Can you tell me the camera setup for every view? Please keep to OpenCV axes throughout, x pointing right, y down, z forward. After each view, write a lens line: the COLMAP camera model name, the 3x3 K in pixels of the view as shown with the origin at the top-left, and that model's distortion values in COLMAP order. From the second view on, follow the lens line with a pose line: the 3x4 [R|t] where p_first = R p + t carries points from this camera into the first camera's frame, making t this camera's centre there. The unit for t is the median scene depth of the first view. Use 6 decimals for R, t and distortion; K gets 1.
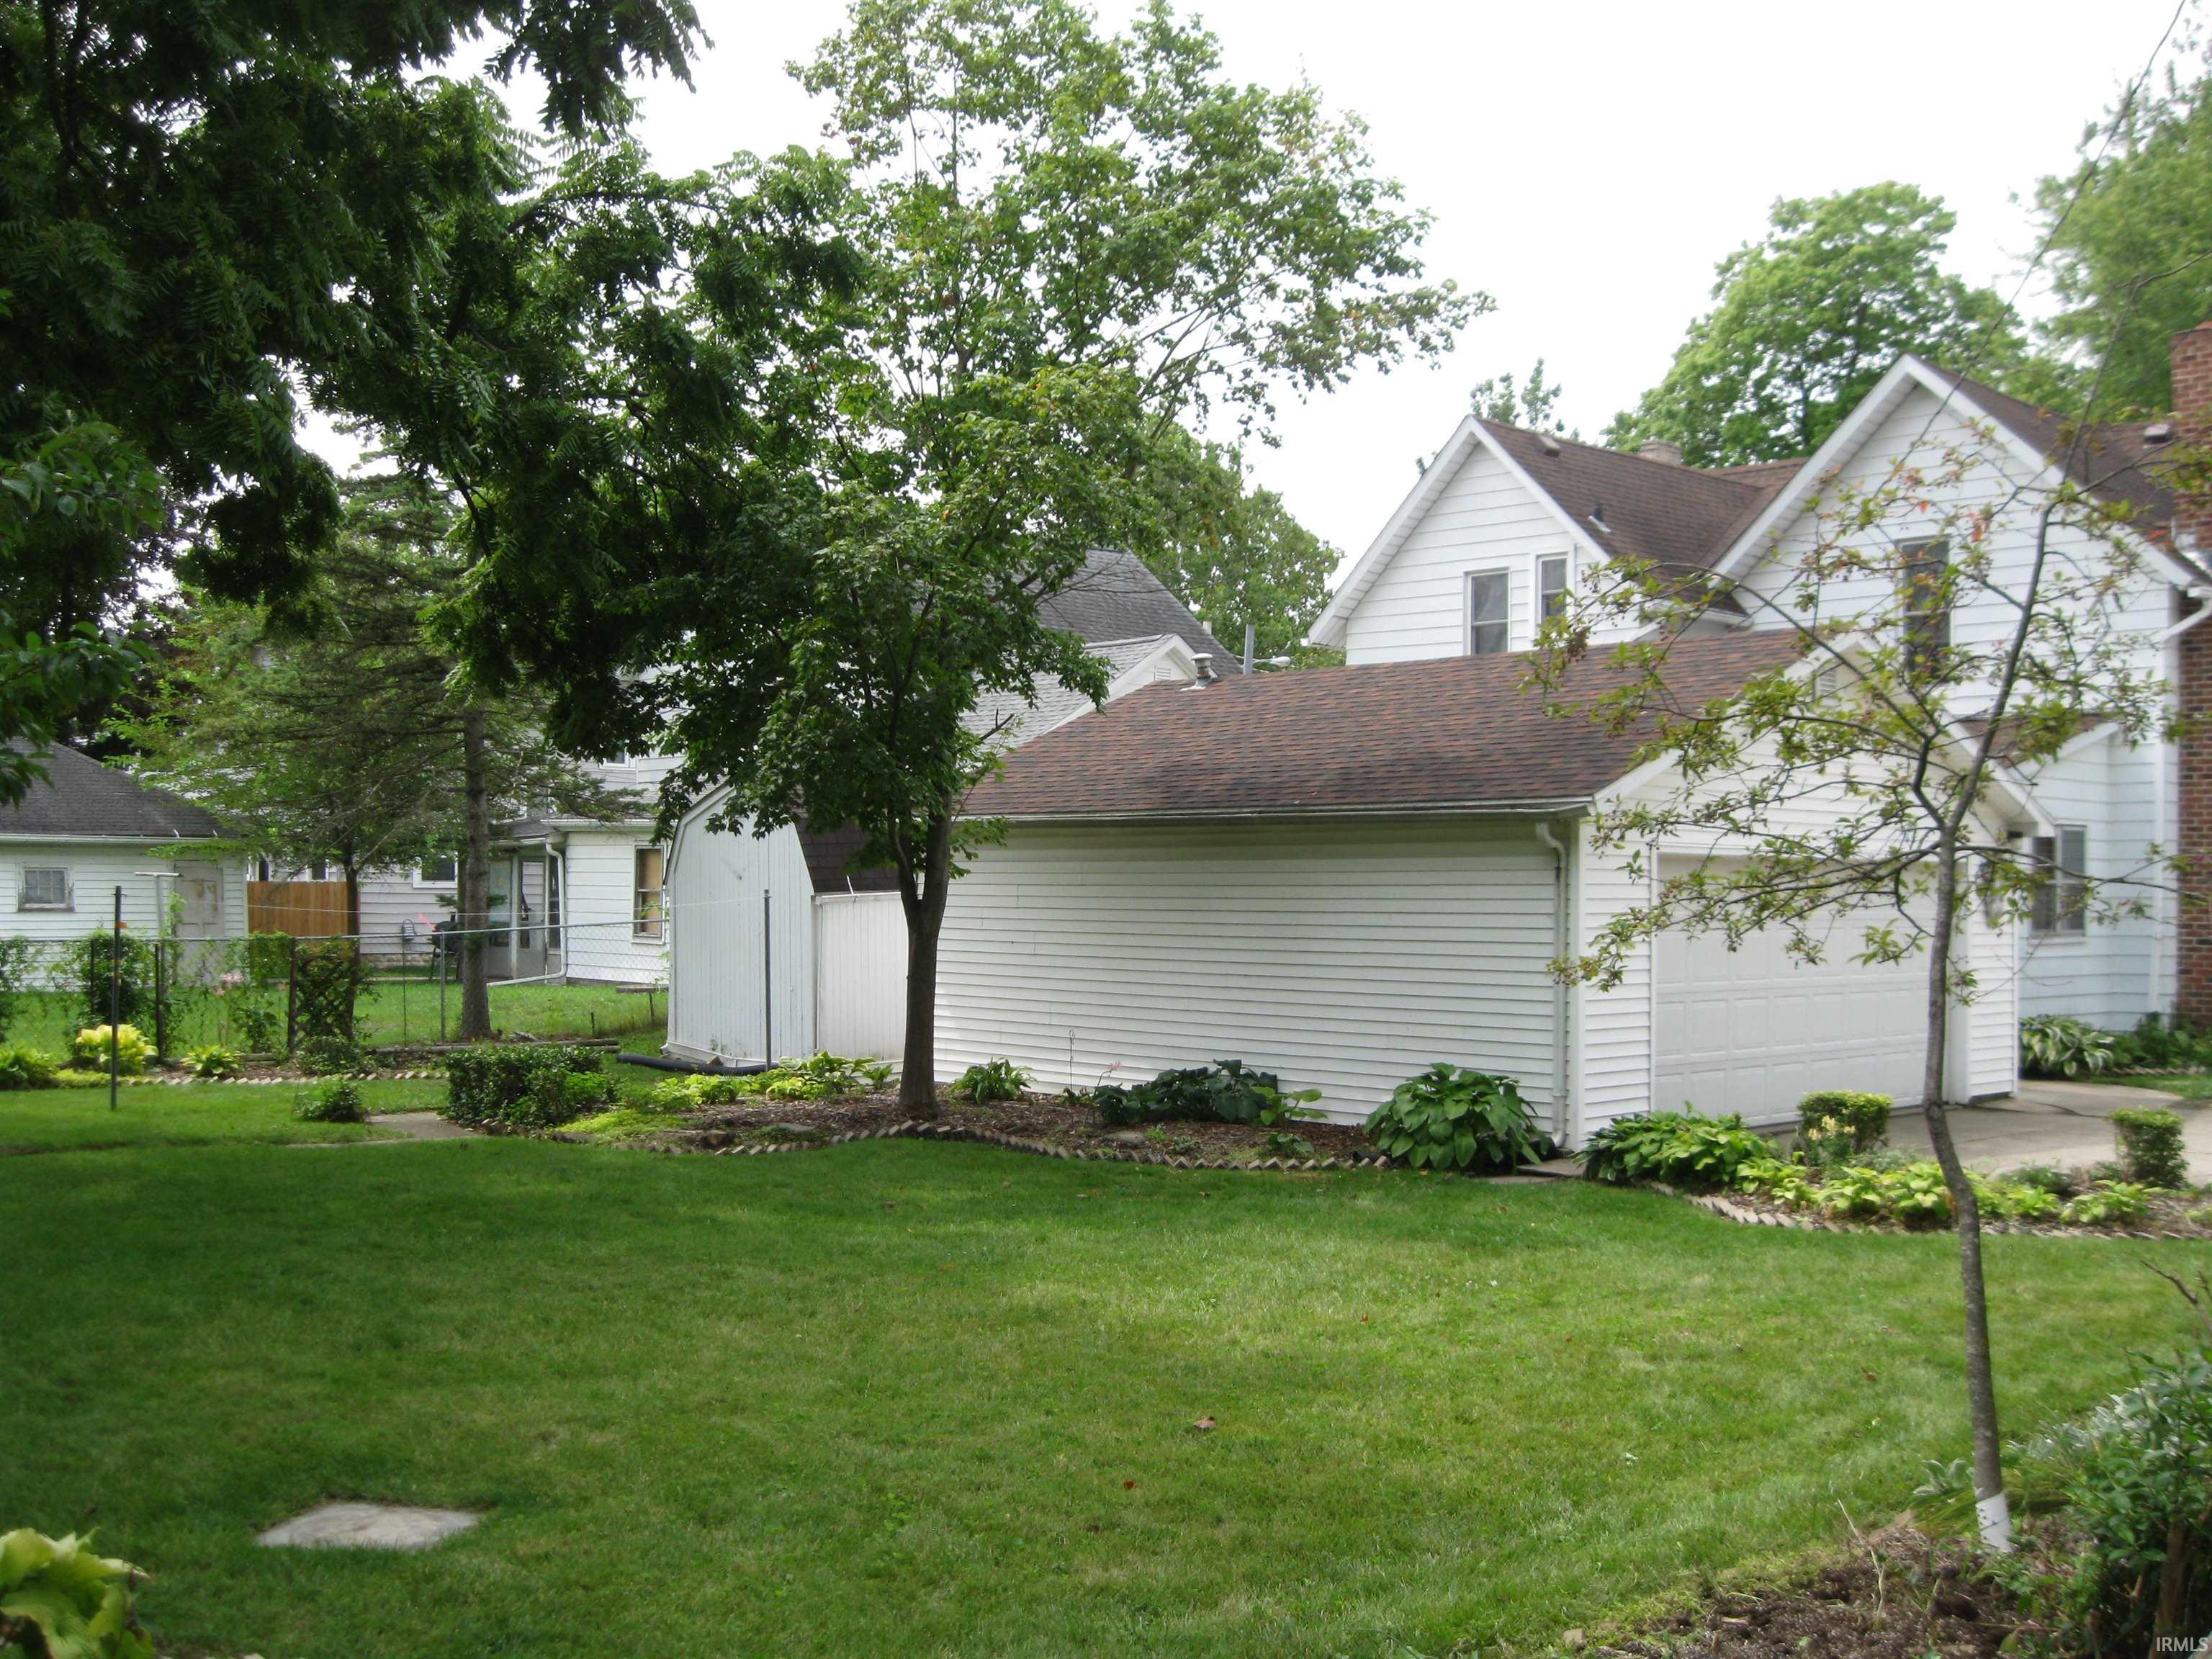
lens RADIAL K [[2250.1, 0, 1106.0], [0, 2250.1, 829.5], [0, 0, 1]] dist [-0.103930, 0.031820]
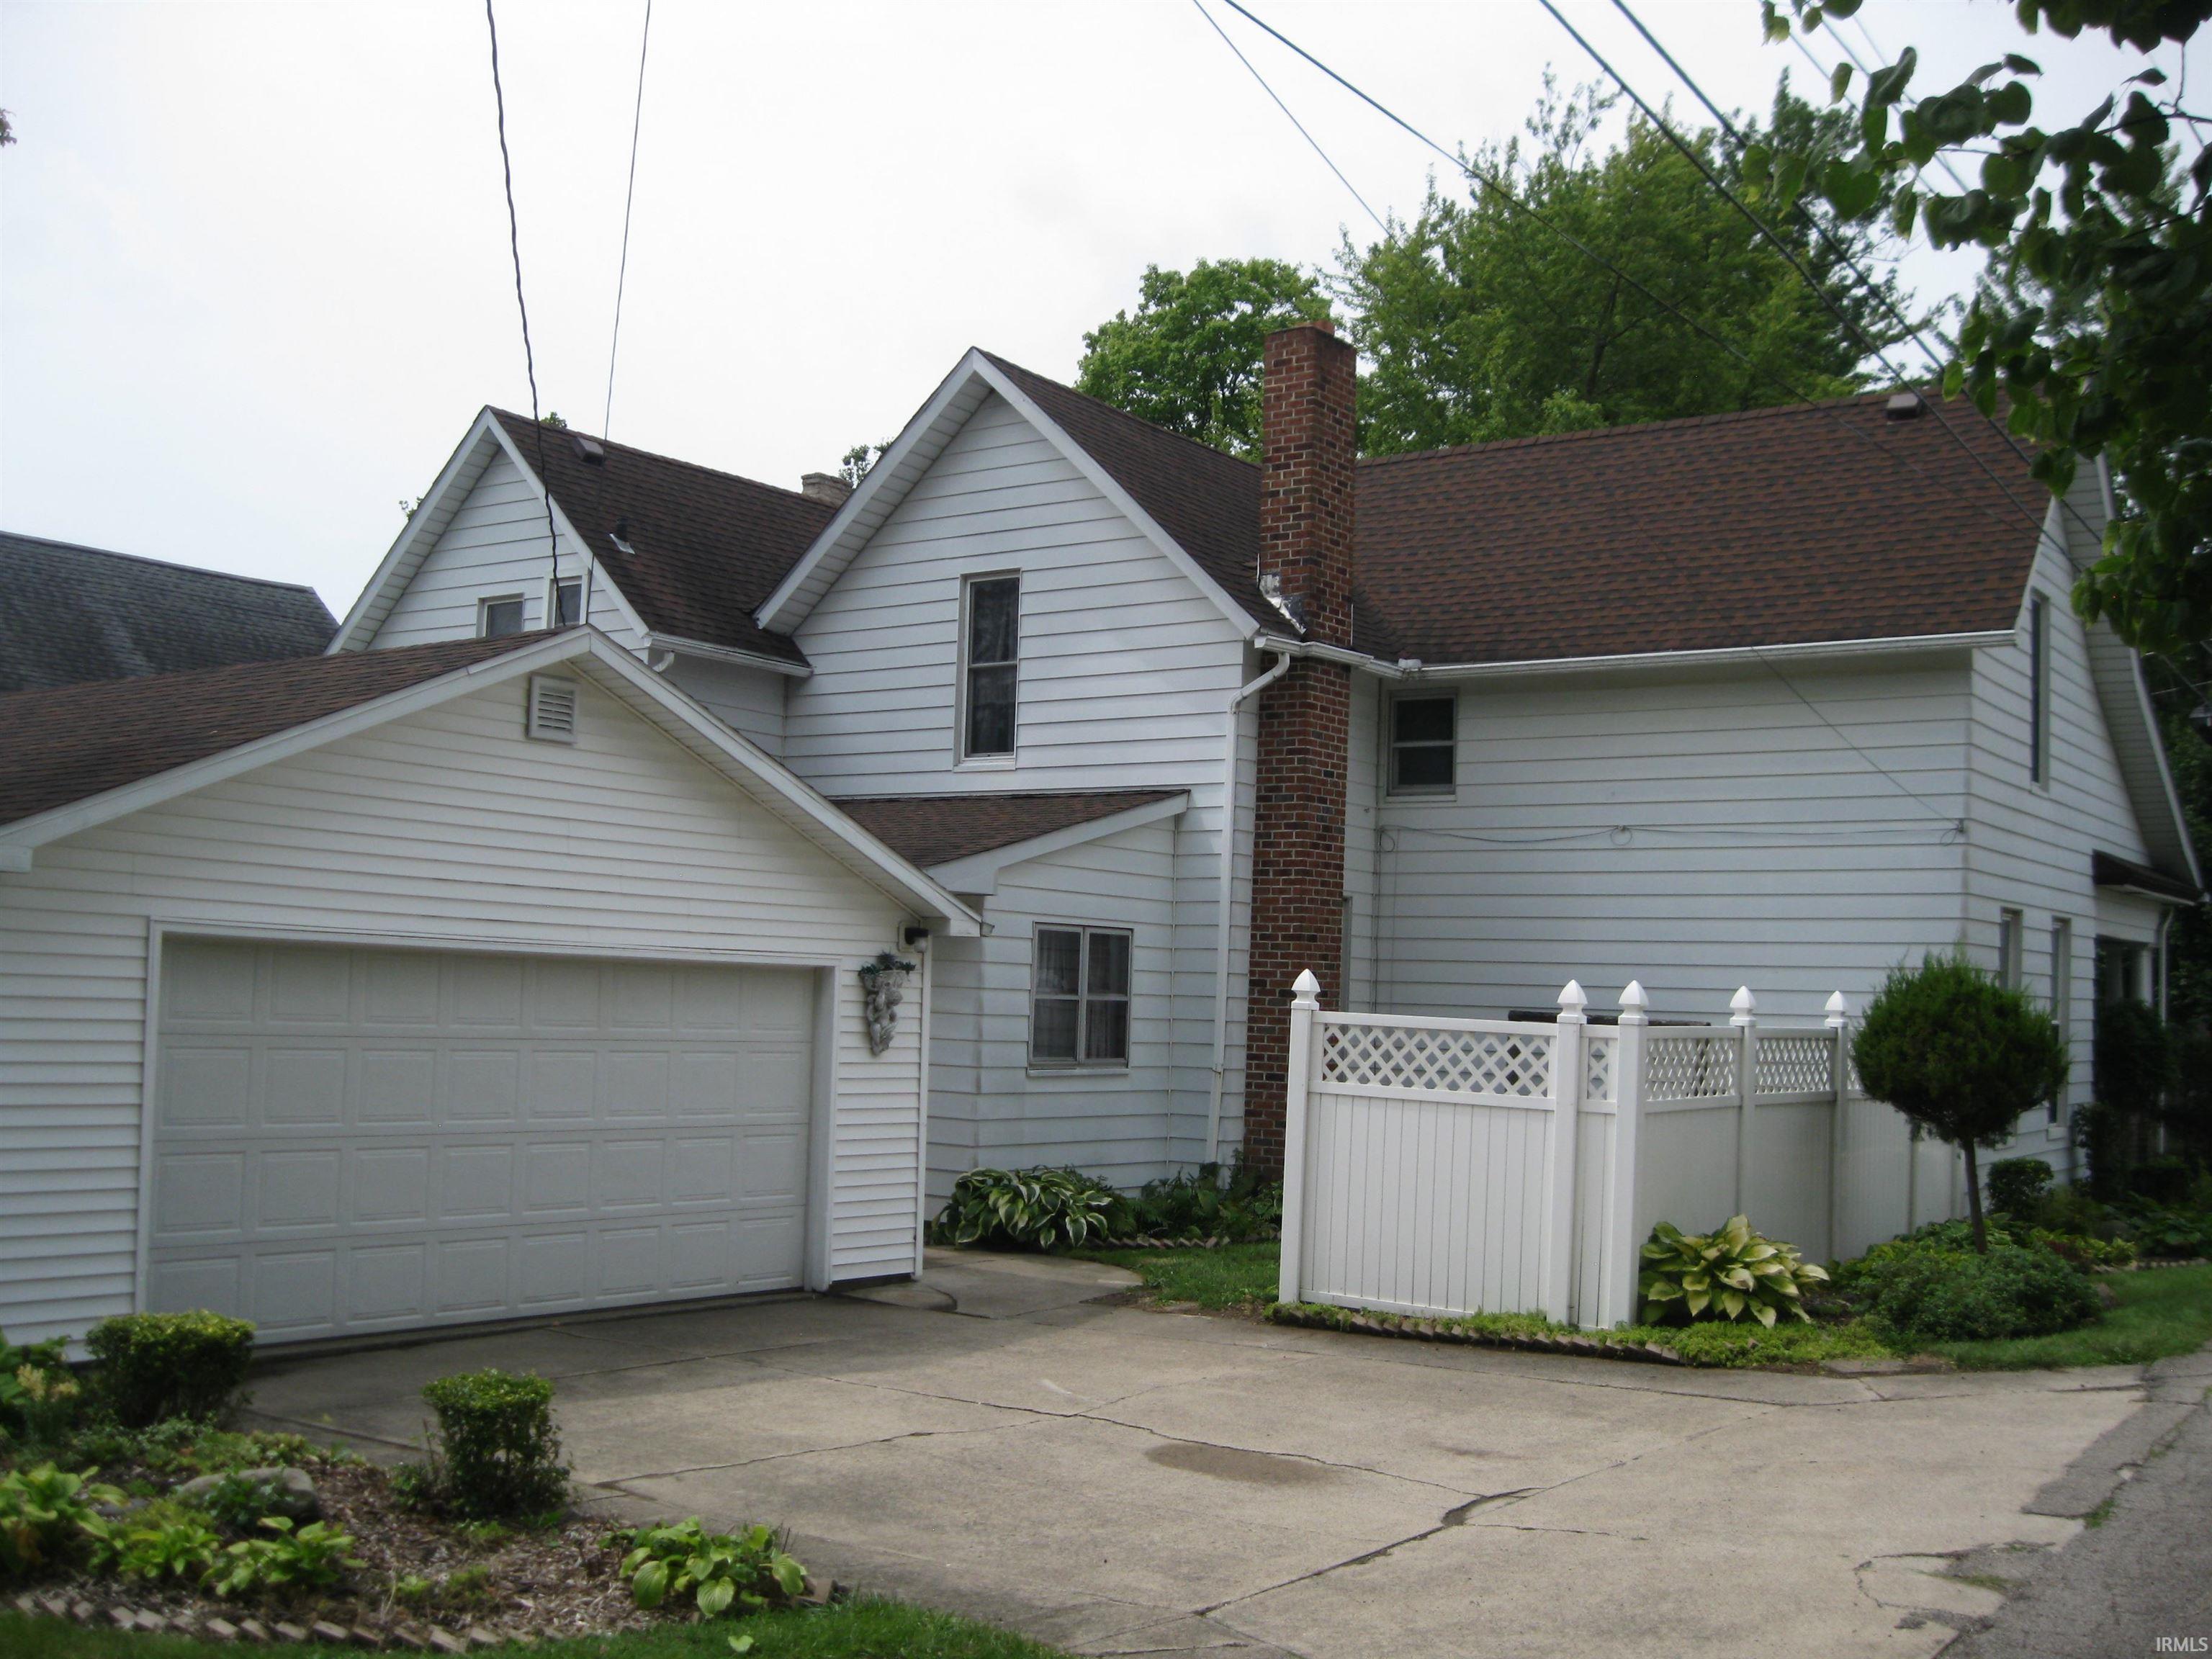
lens RADIAL K [[2250.1, 0, 1106.0], [0, 2250.1, 829.5], [0, 0, 1]] dist [-0.103930, 0.031820]
pose [[0.979505, 0.036831, 0.198025, 0.236103], [-0.027619, 0.998413, -0.049082, 0.002217], [-0.199519, 0.042606, 0.978967, 0.172657]]
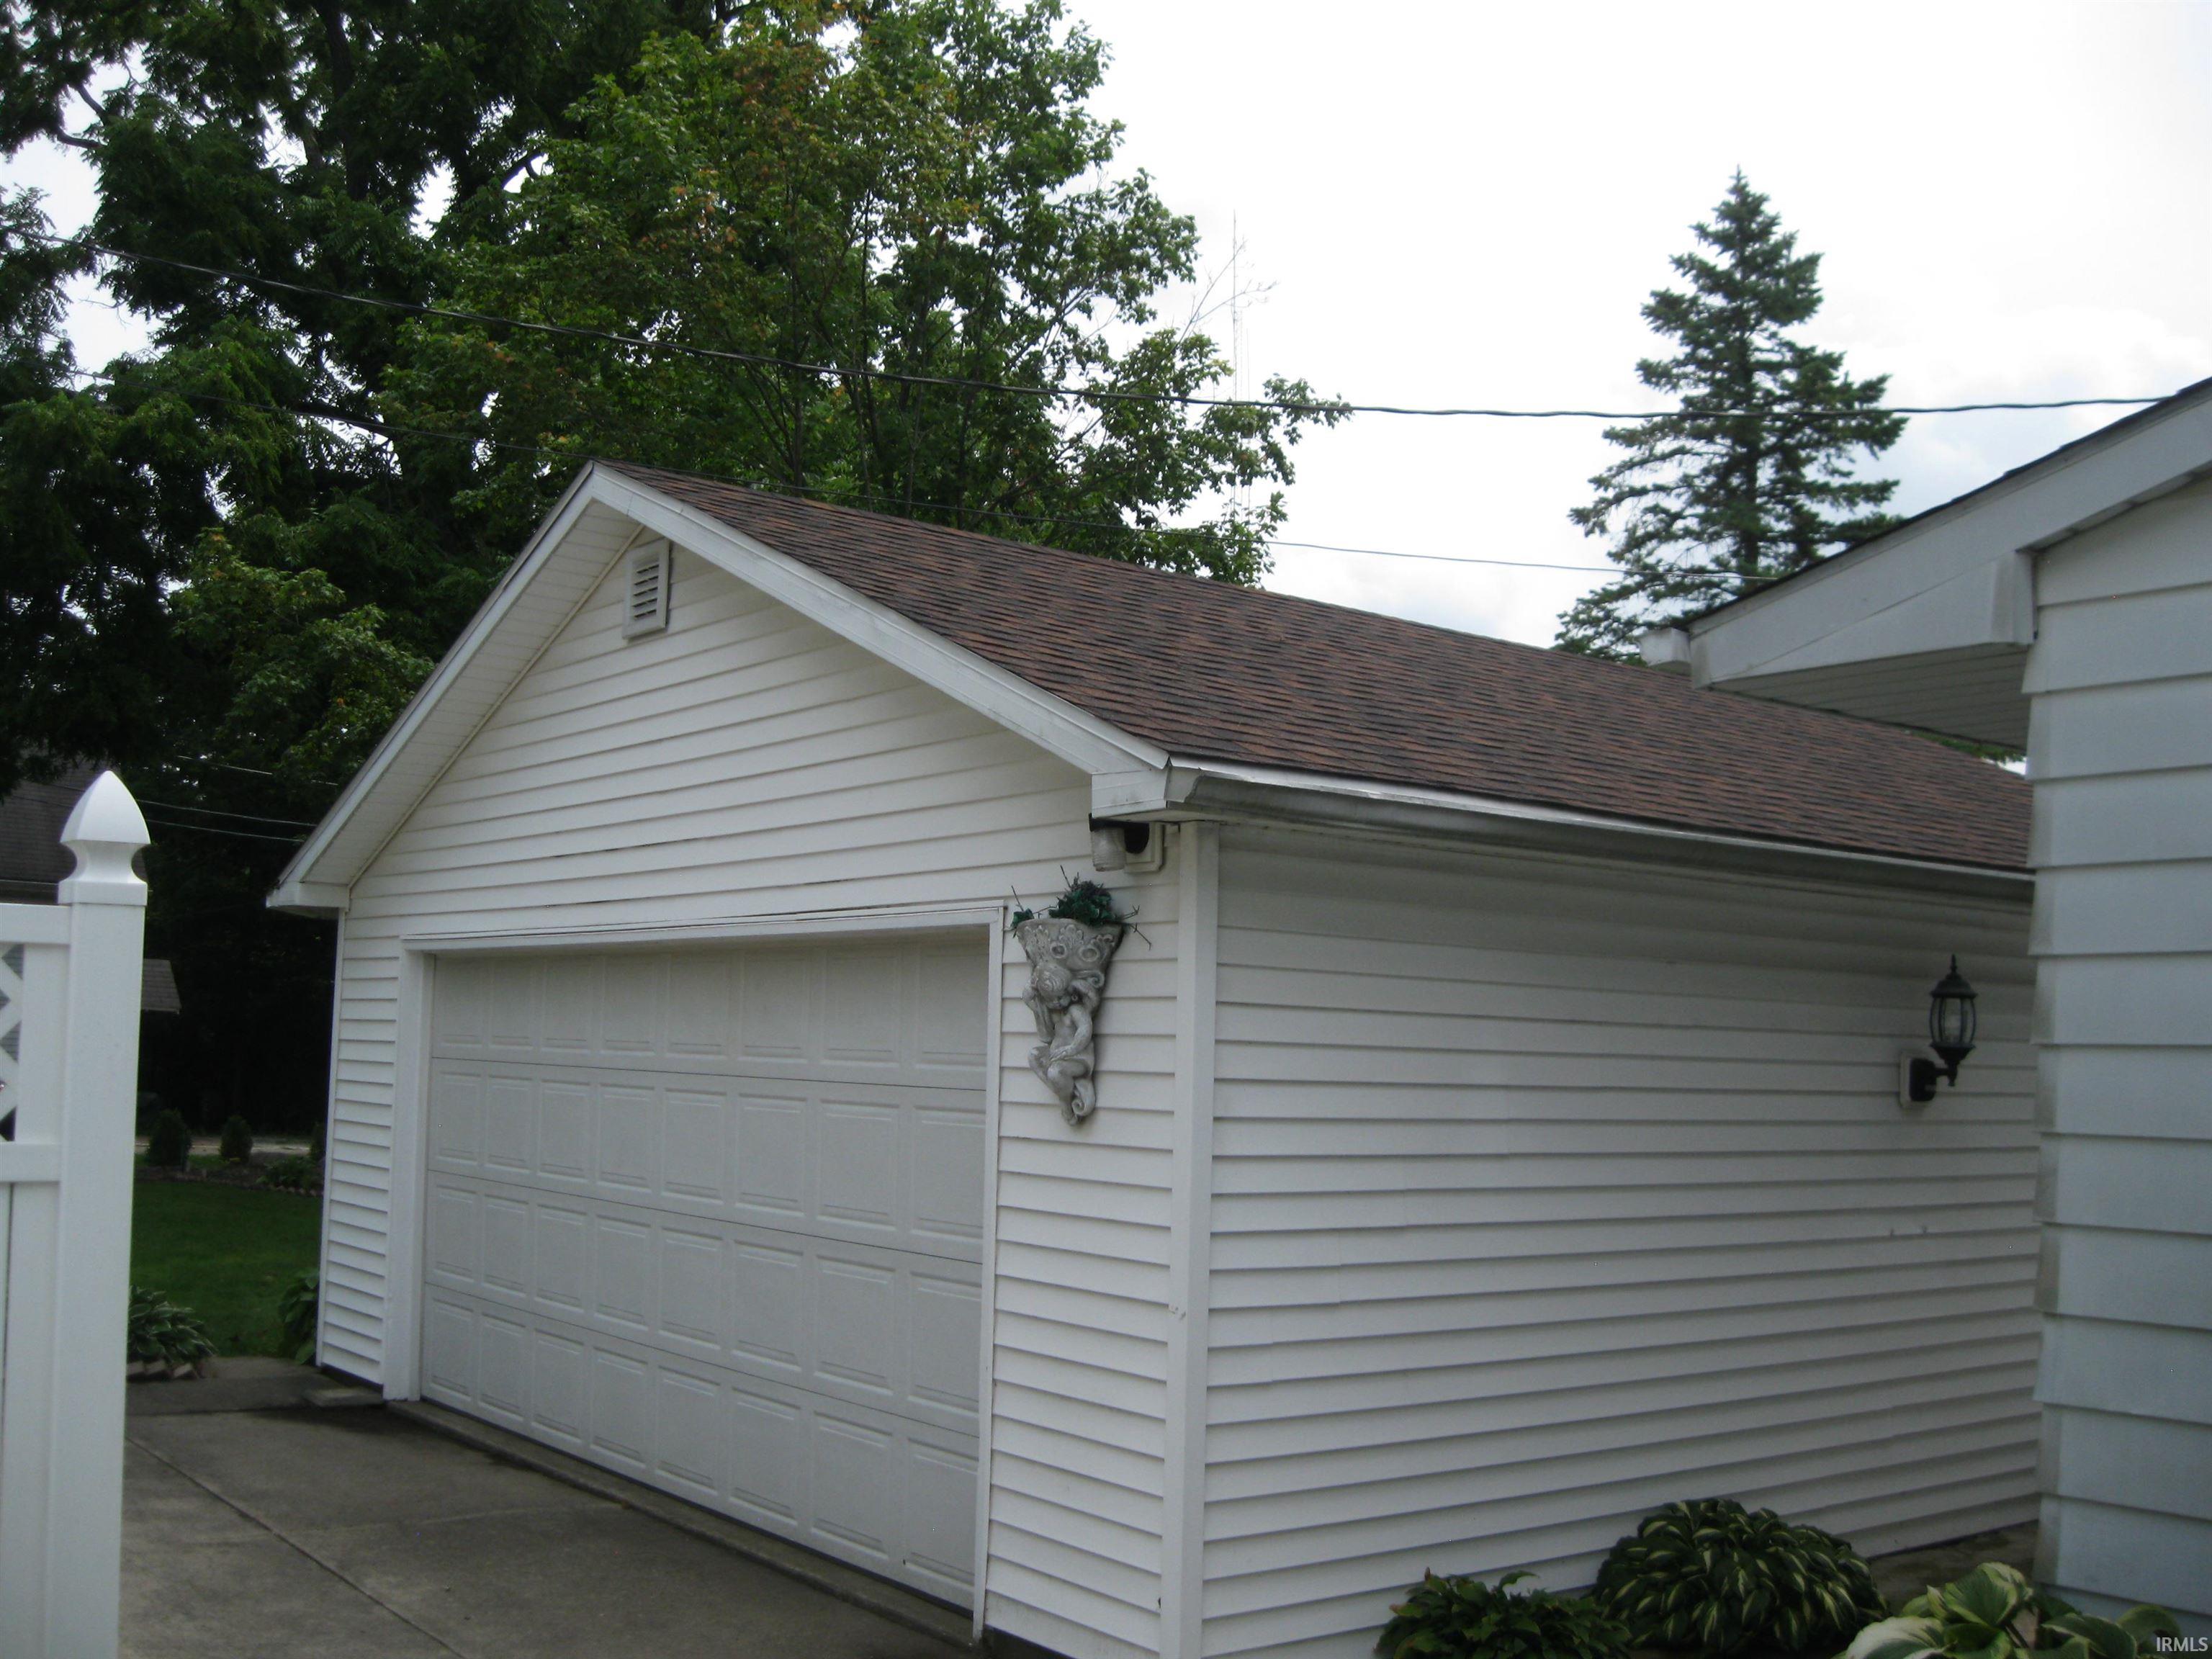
lens RADIAL K [[2250.1, 0, 1106.0], [0, 2250.1, 829.5], [0, 0, 1]] dist [-0.103930, 0.031820]
pose [[-0.084487, -0.115733, -0.989681, 0.527263], [-0.009868, 0.993280, -0.115312, 0.028516], [0.996376, 0.000024, -0.085061, 0.750941]]
